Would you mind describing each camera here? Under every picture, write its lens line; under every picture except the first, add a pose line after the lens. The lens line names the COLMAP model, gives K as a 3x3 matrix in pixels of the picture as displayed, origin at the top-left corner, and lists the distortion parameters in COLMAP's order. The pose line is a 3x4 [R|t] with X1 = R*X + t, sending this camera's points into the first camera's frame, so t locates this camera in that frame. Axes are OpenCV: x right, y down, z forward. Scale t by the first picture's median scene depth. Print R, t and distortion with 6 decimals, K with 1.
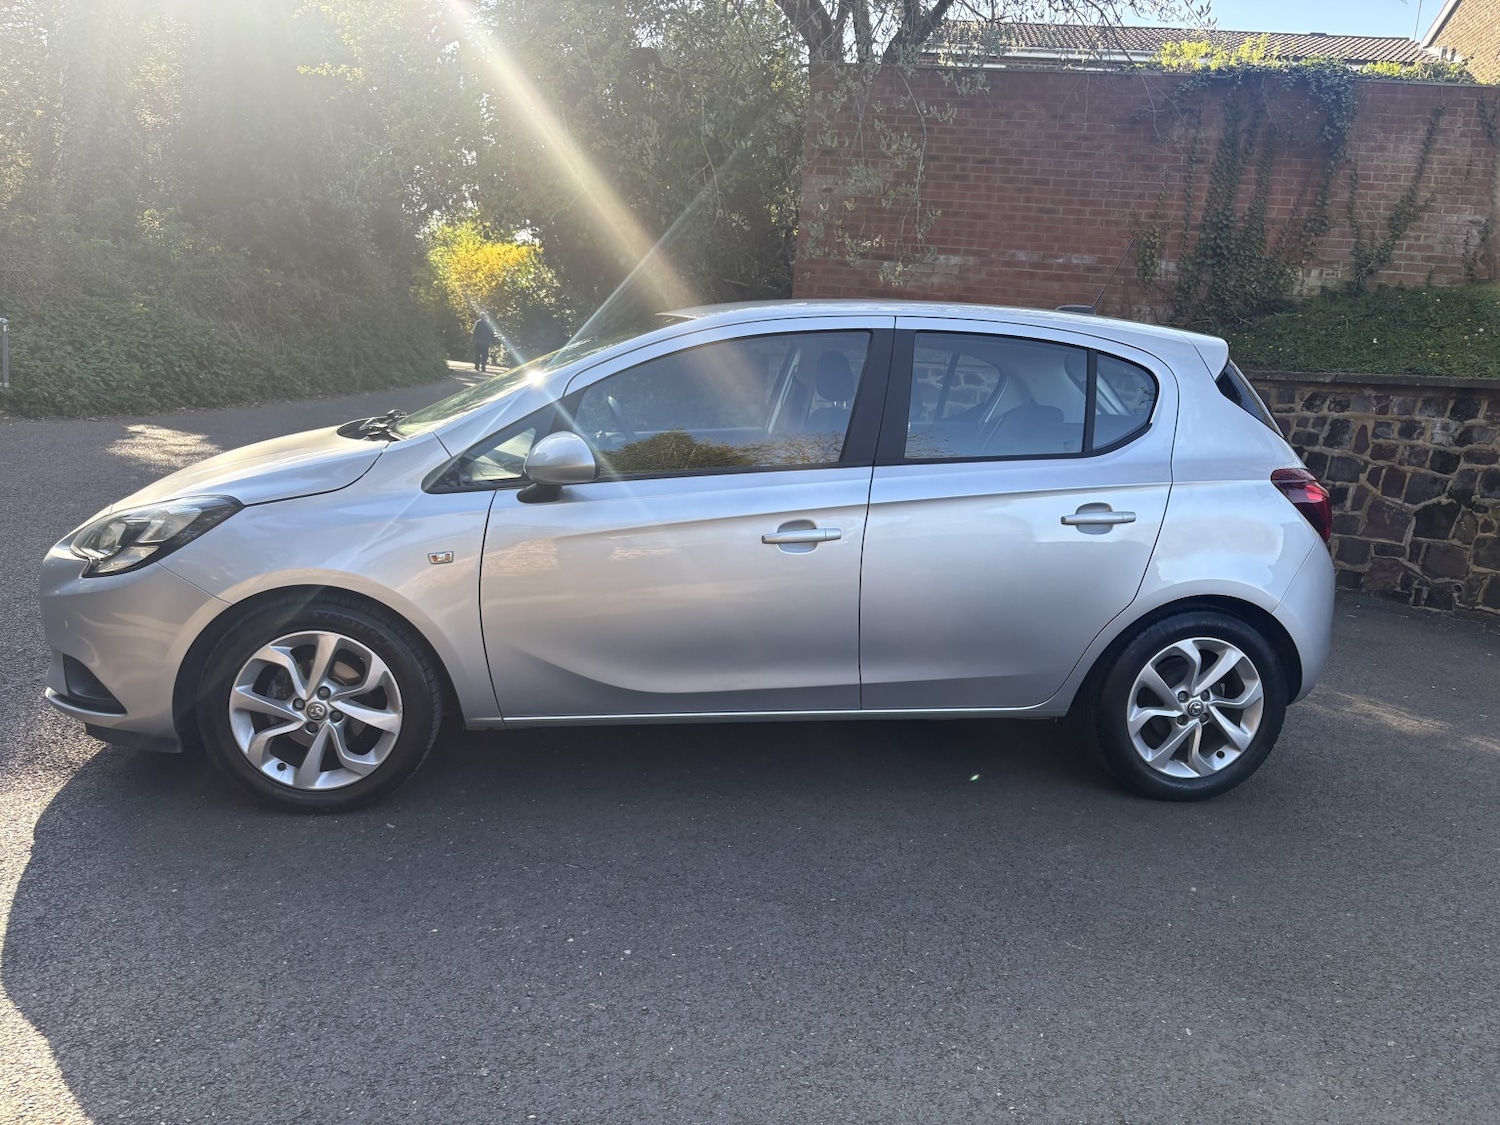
lens RADIAL K [[1143.0, 0, 764.4], [0, 1143.0, 558.9], [0, 0, 1]] dist [0.042532, -0.045072]
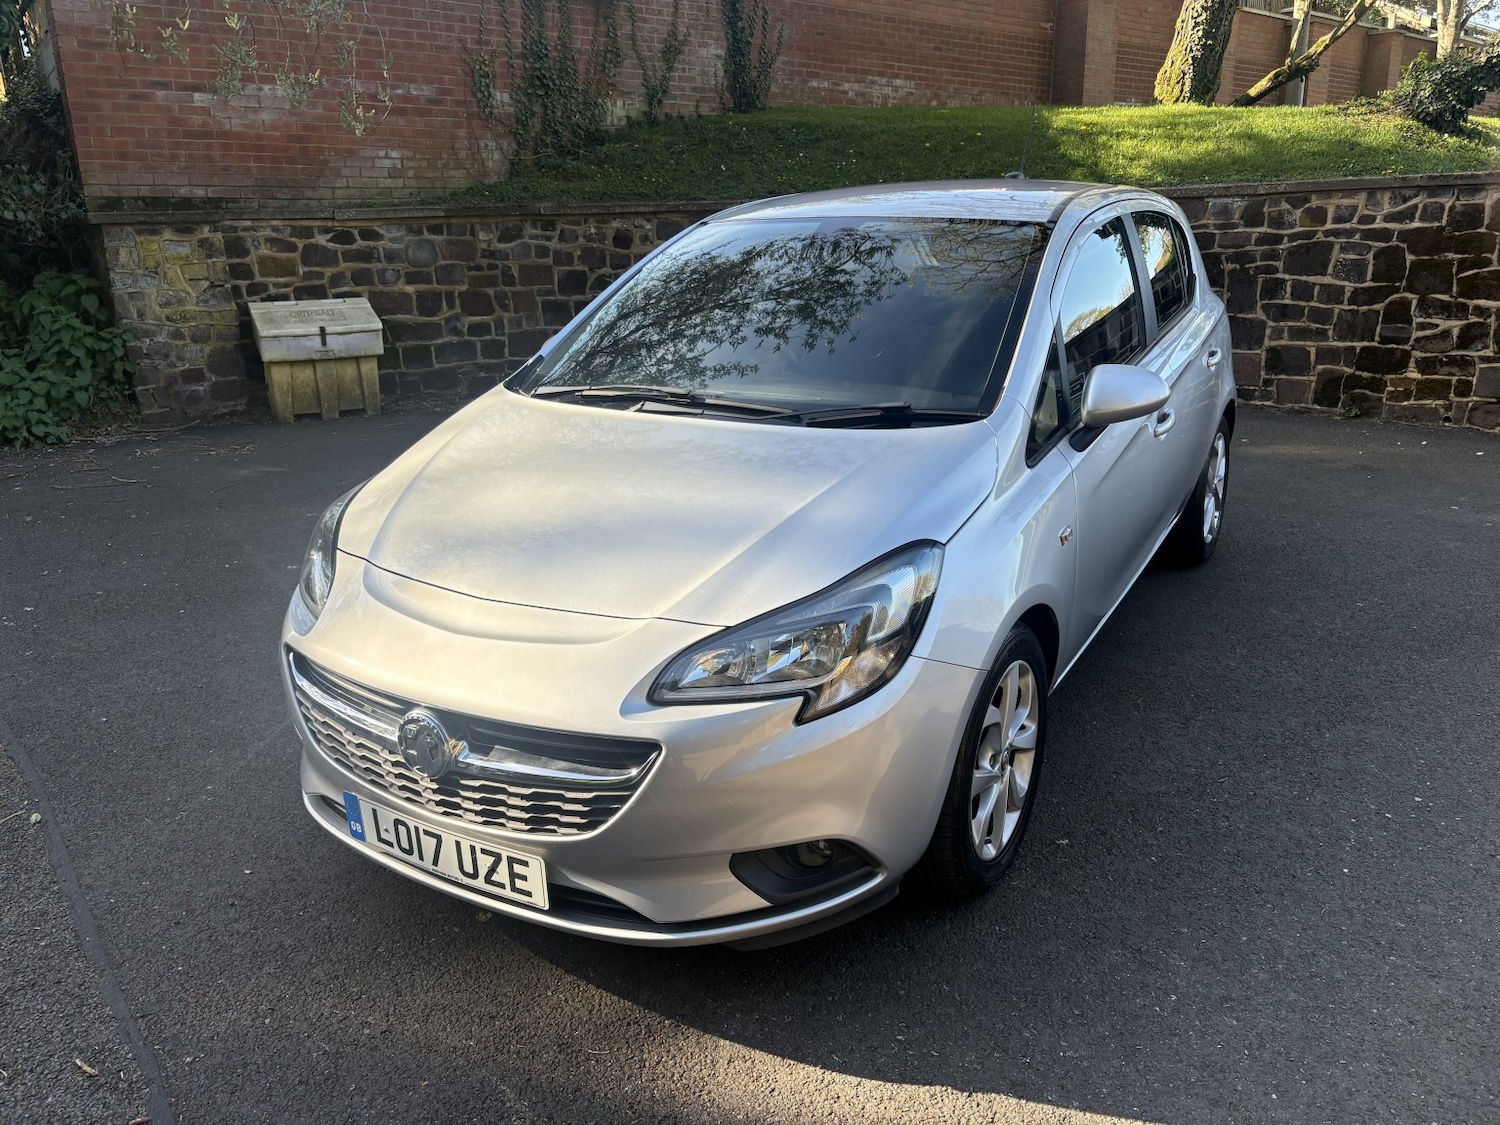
lens RADIAL K [[1143.0, 0, 741.4], [0, 1143.0, 557.8], [0, 0, 1]] dist [0.042532, -0.045072]
pose [[0.637288, -0.300940, 0.709436, -0.346029], [0.186972, 0.953472, 0.236502, -0.076983], [-0.747600, -0.018075, 0.663903, 0.196574]]
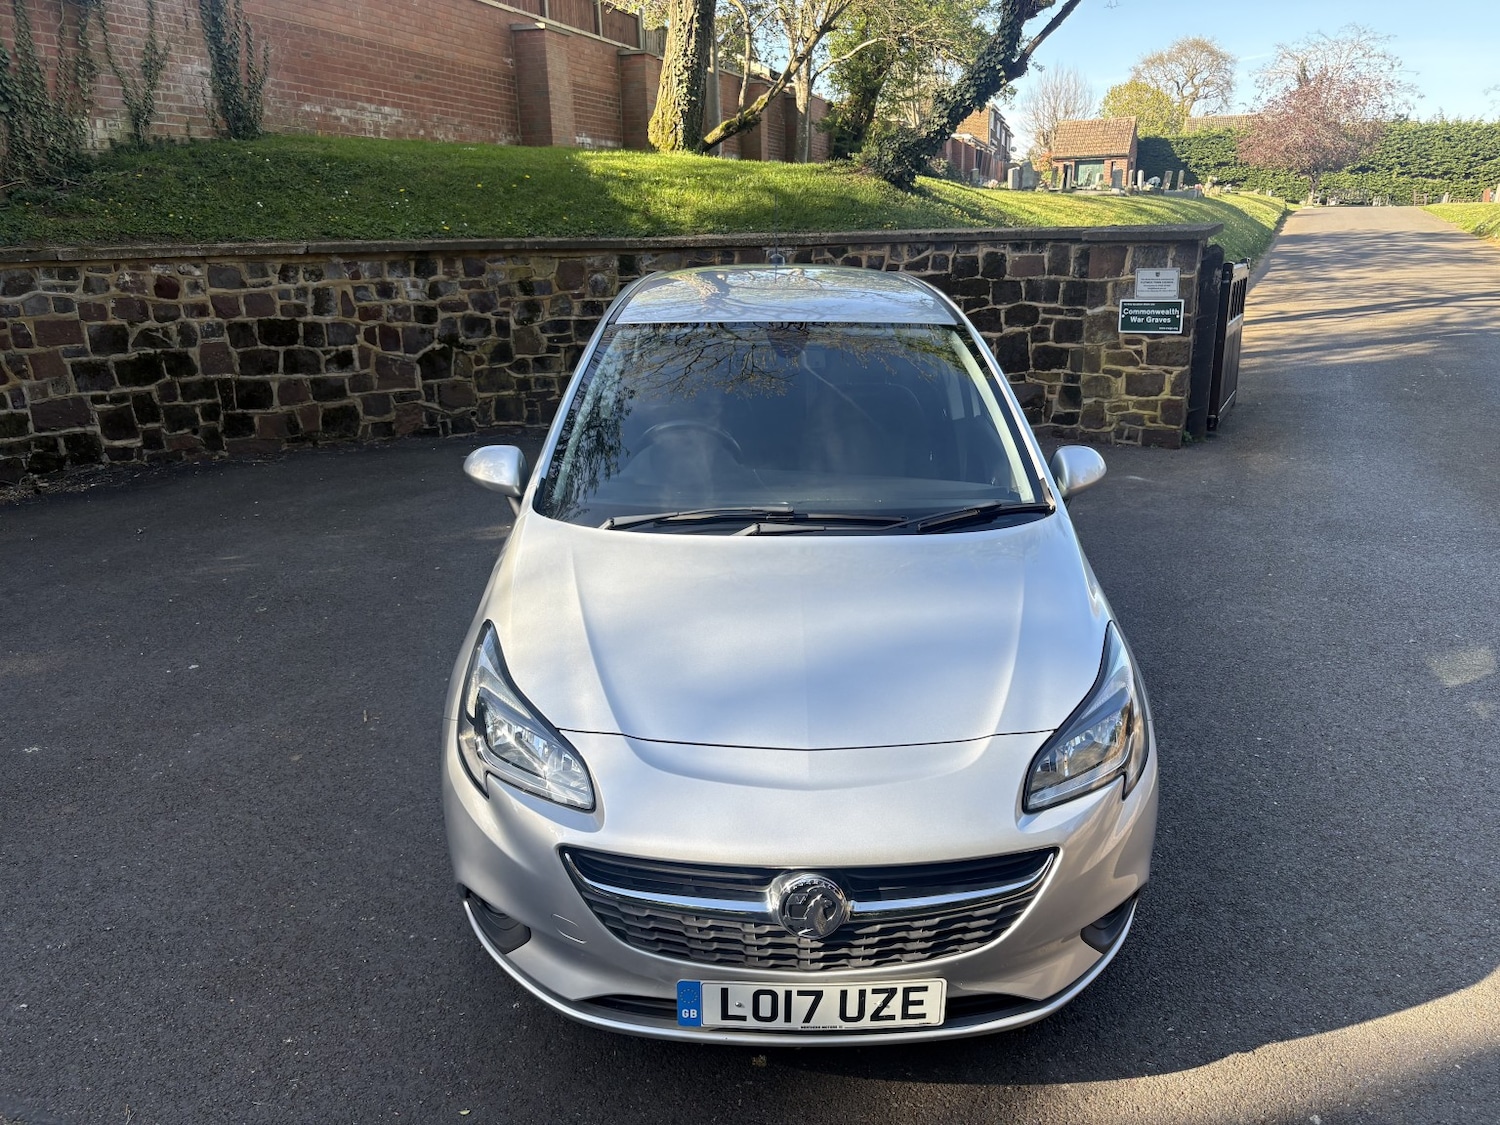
lens RADIAL K [[1143.0, 0, 756.9], [0, 1143.0, 552.7], [0, 0, 1]] dist [0.042532, -0.045072]
pose [[0.146976, -0.353998, 0.923625, -0.424386], [0.175353, 0.928301, 0.327886, -0.142585], [-0.973473, 0.113769, 0.198512, 0.351094]]
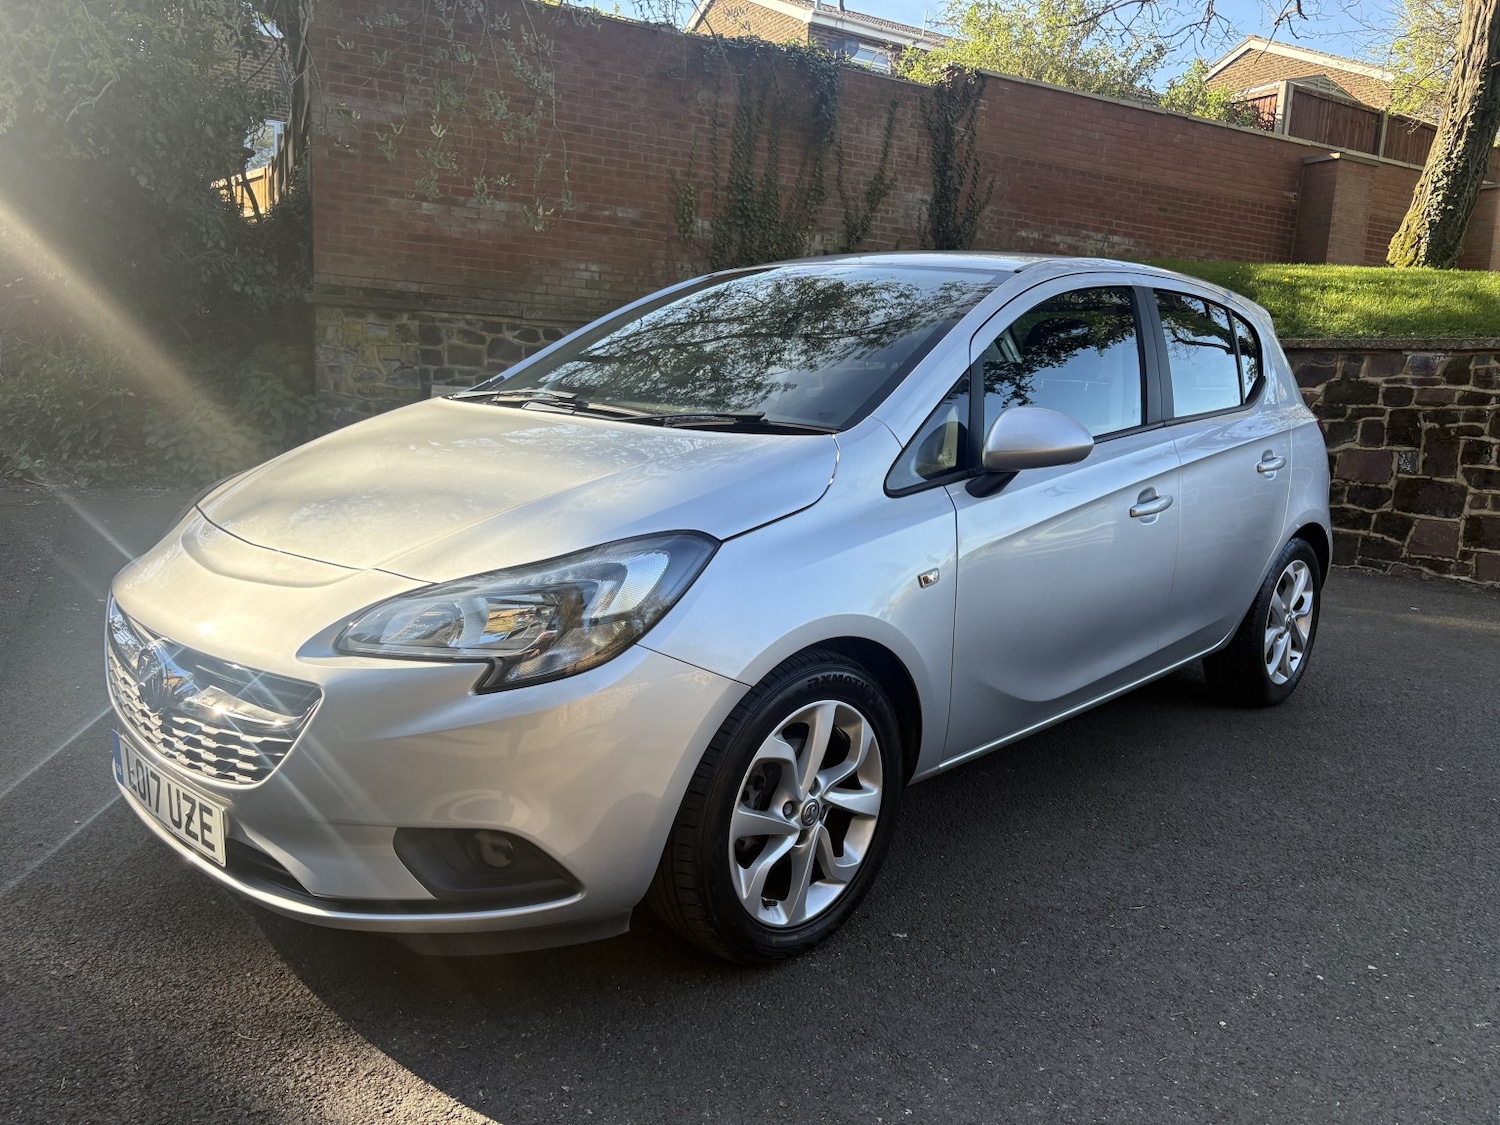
lens RADIAL K [[1143.0, 0, 754.1], [0, 1143.0, 553.0], [0, 0, 1]] dist [0.042532, -0.045072]
pose [[0.797015, -0.120742, 0.591767, -0.272219], [0.099690, 0.992673, 0.068275, -0.027014], [-0.595675, 0.004577, 0.803212, 0.146261]]
